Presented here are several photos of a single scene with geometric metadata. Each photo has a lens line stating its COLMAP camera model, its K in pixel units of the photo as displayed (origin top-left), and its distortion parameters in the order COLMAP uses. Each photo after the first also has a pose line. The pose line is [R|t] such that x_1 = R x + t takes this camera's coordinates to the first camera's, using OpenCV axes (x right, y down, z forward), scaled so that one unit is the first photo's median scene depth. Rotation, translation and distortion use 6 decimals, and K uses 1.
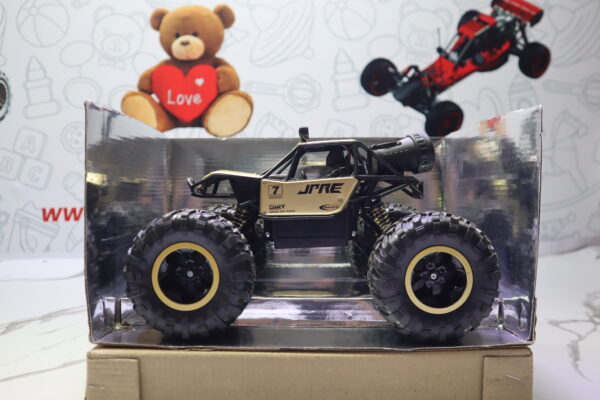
lens RADIAL K [[449.8, 0, 303.1], [0, 449.8, 198.7], [0, 0, 1]] dist [-0.103204, 0.079408]
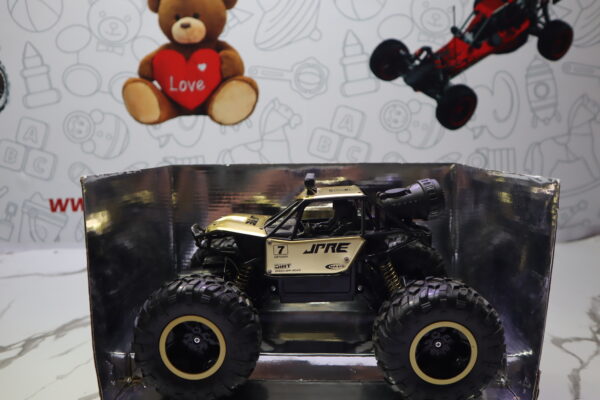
lens RADIAL K [[449.8, 0, 303.4], [0, 449.8, 198.8], [0, 0, 1]] dist [-0.103204, 0.079408]
pose [[0.999850, -0.001281, -0.017250, 0.002177], [0.003427, 0.992156, 0.124956, -0.100845], [0.016955, -0.124996, 0.992012, 0.016065]]
